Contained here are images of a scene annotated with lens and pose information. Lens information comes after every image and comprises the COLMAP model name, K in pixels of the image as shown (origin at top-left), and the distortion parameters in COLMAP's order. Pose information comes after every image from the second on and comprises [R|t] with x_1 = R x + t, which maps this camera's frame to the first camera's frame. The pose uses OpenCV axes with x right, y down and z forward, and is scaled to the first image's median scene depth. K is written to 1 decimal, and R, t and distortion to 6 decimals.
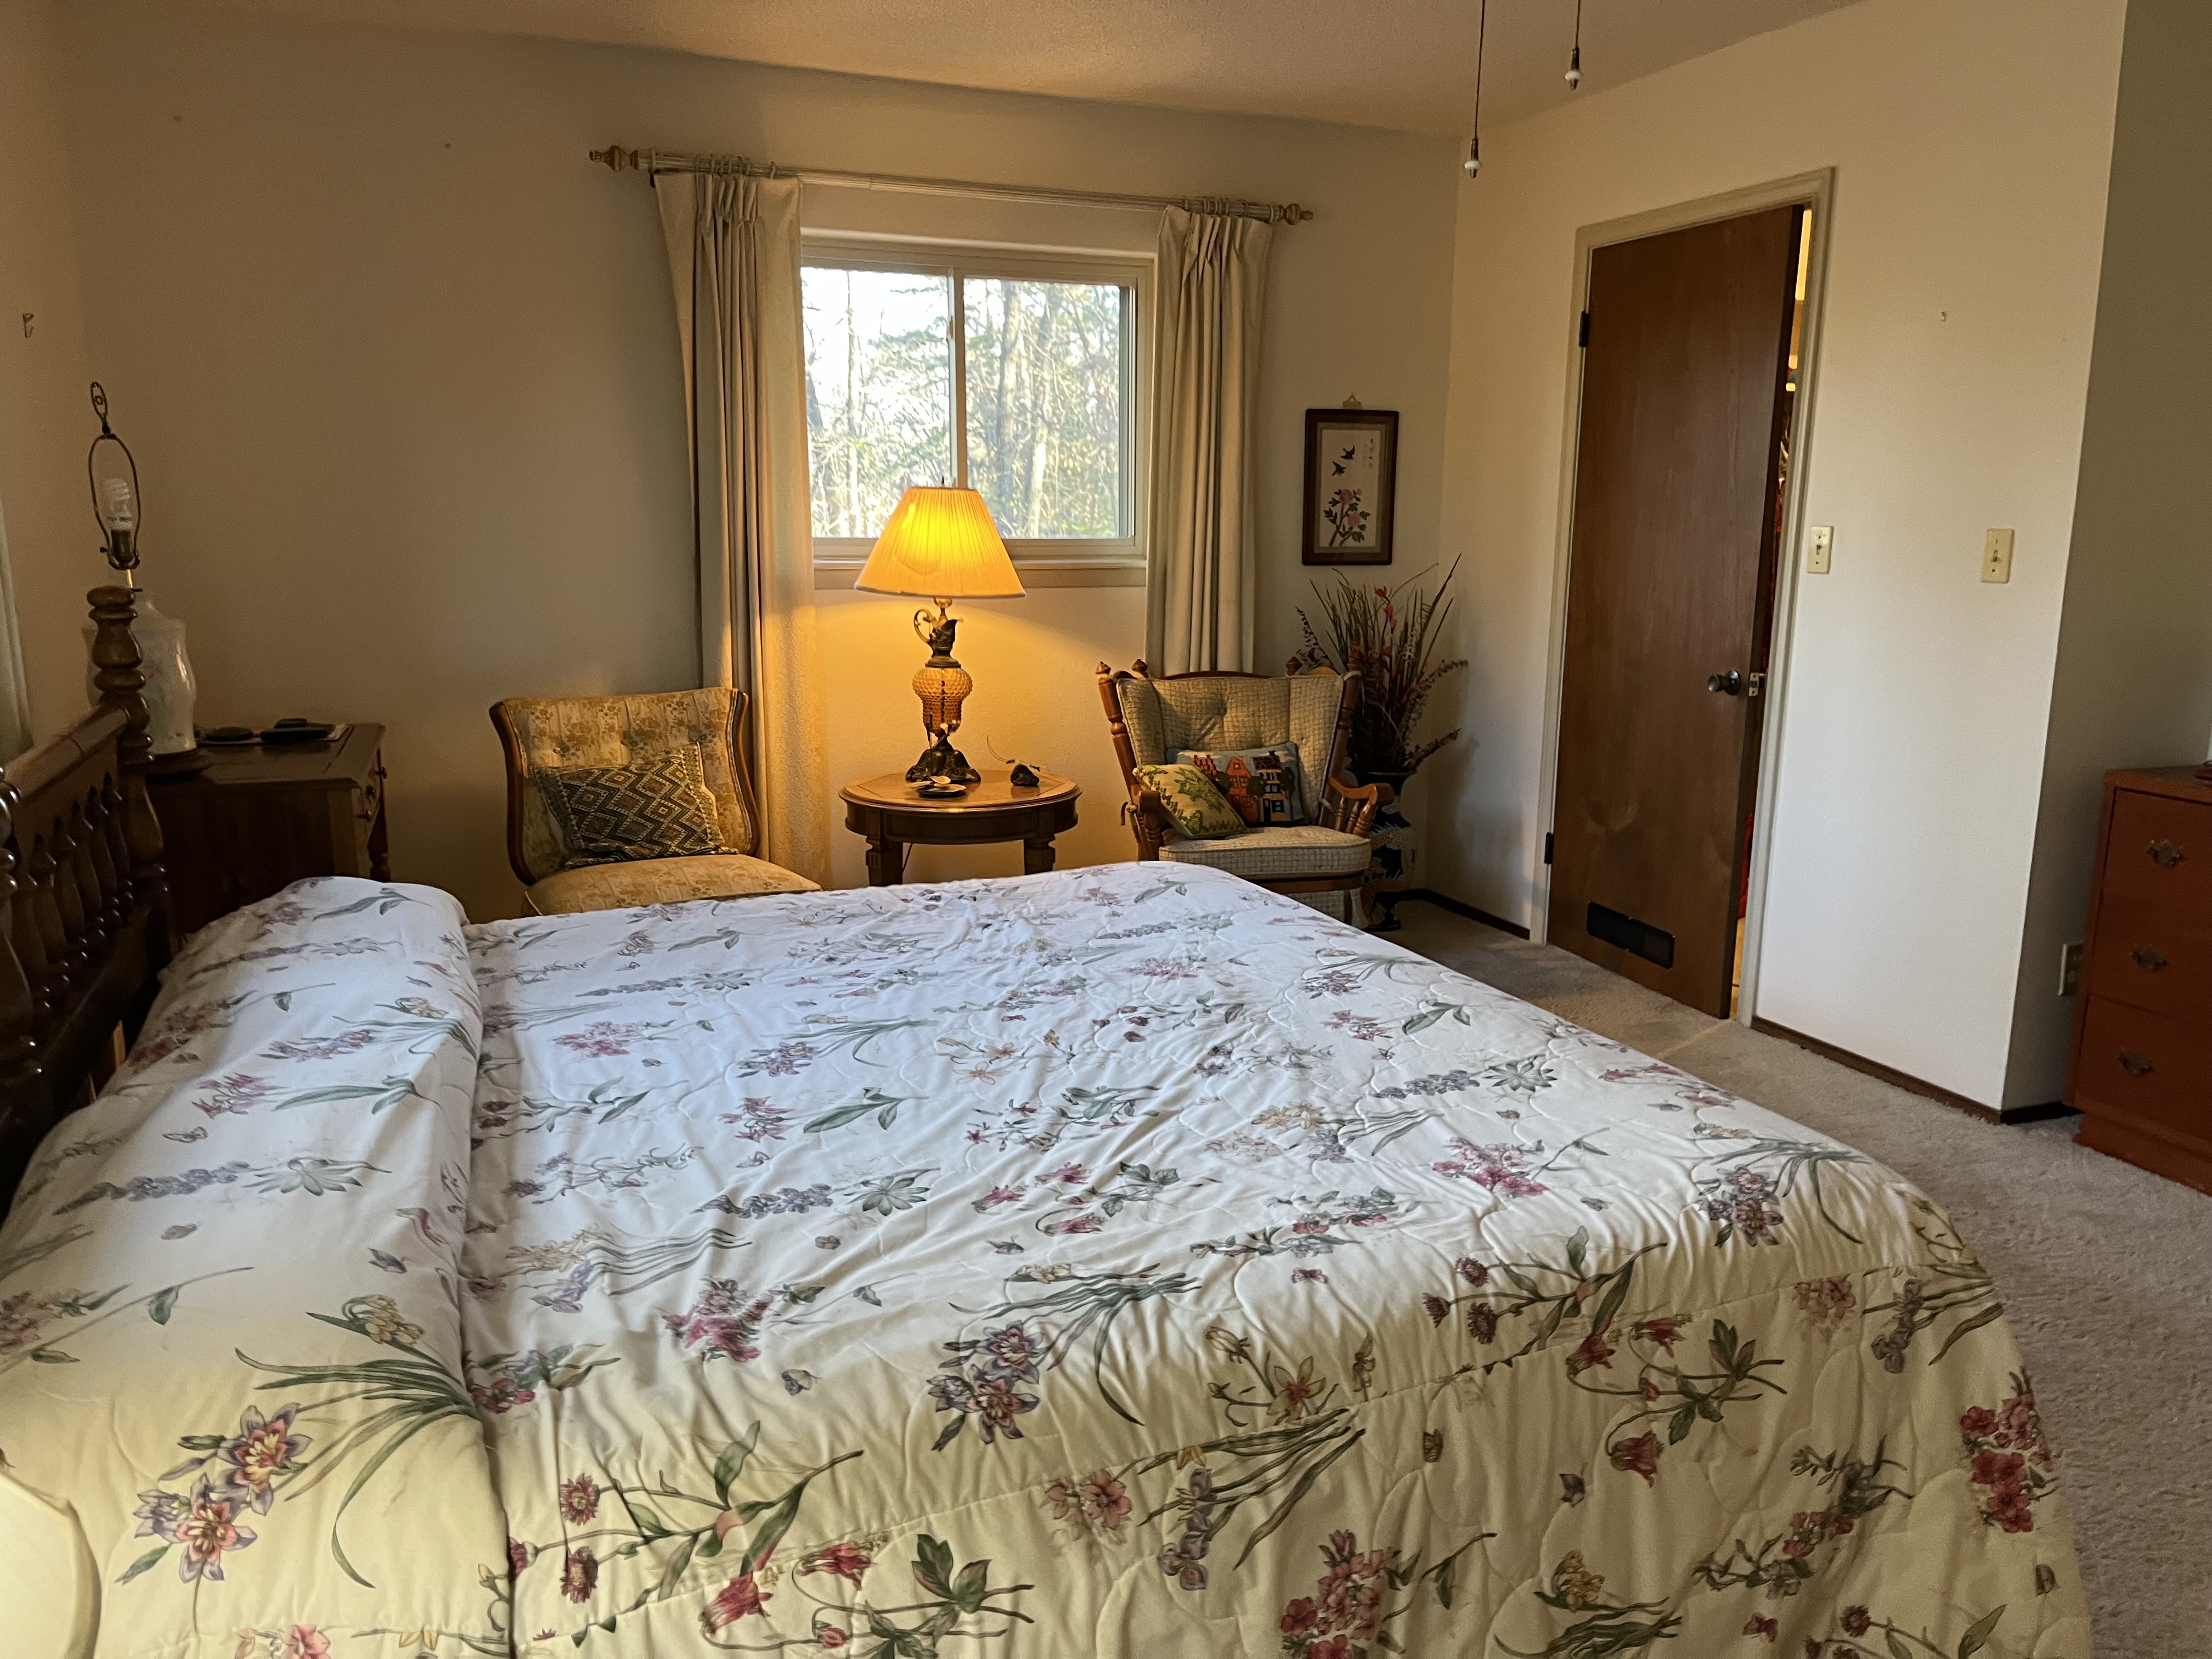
lens RADIAL K [[1658.4, 0, 1123.5], [0, 1658.4, 817.6], [0, 0, 1]] dist [0.074019, -0.096815]
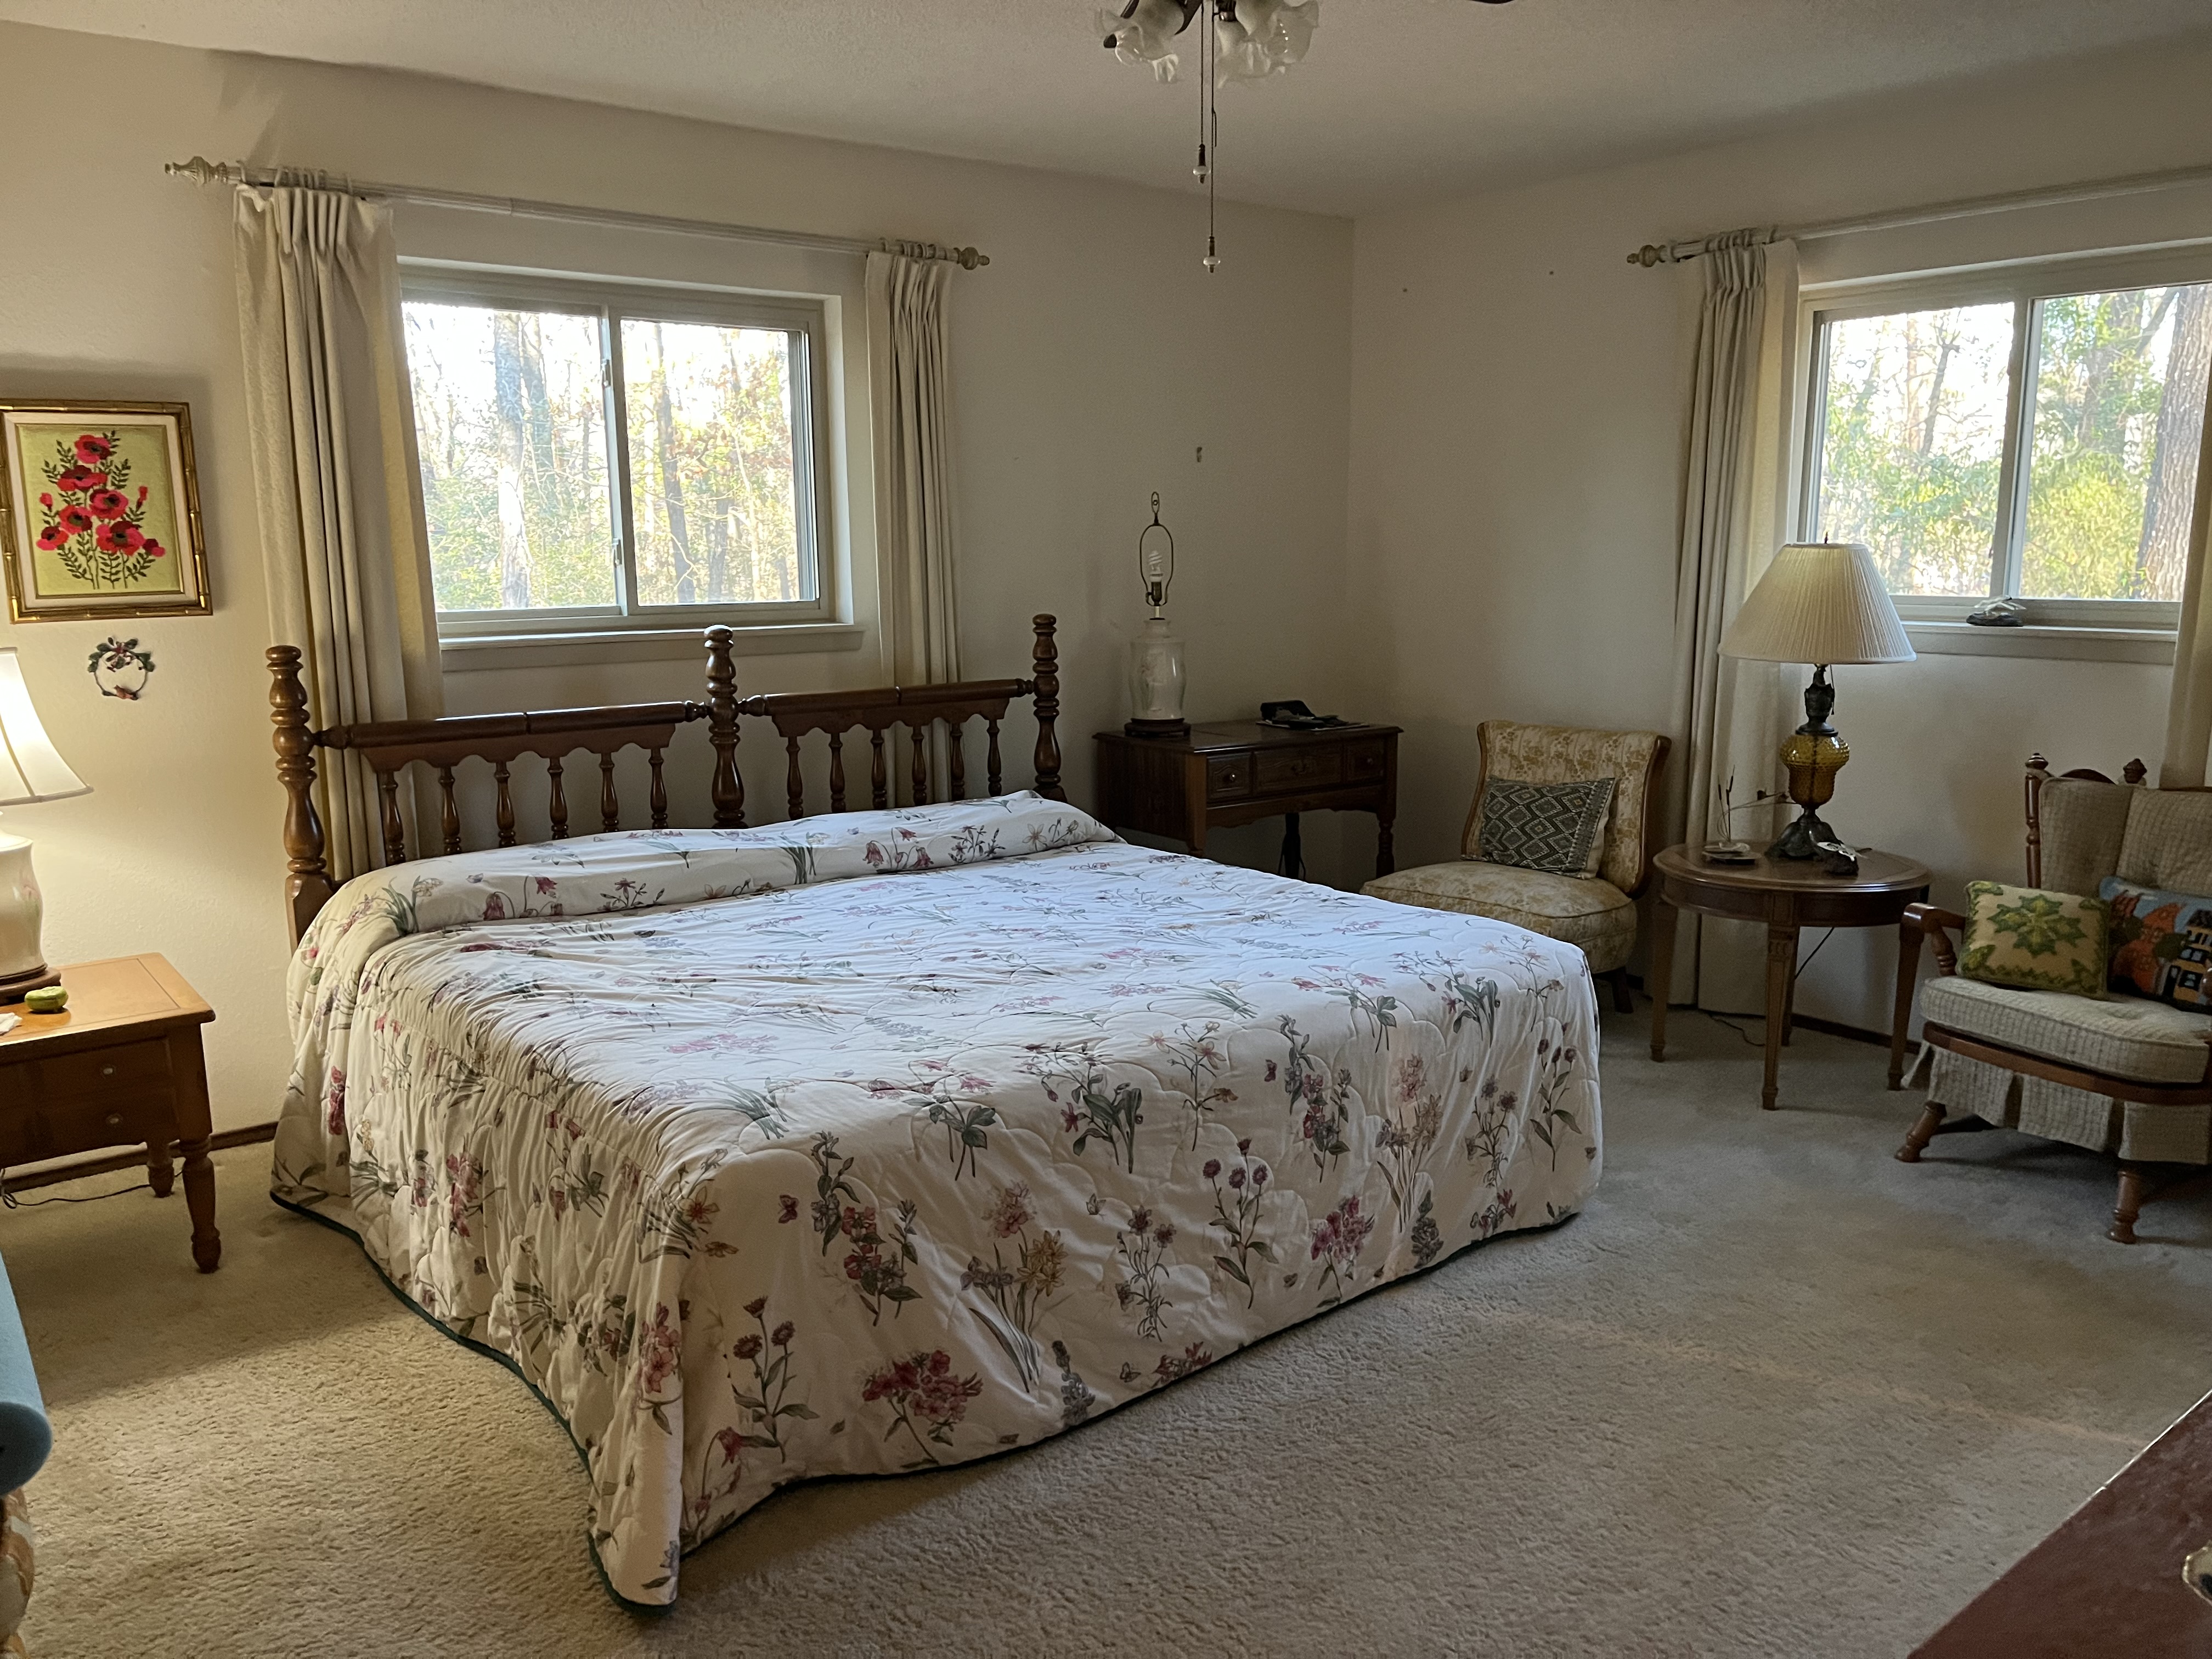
lens RADIAL K [[1658.4, 0, 1123.5], [0, 1658.4, 817.6], [0, 0, 1]] dist [0.074019, -0.096815]
pose [[0.283650, 0.150187, -0.947094, 1.194281], [-0.171517, 0.979678, 0.103986, -0.134708], [0.943464, 0.132947, 0.303645, 0.632225]]
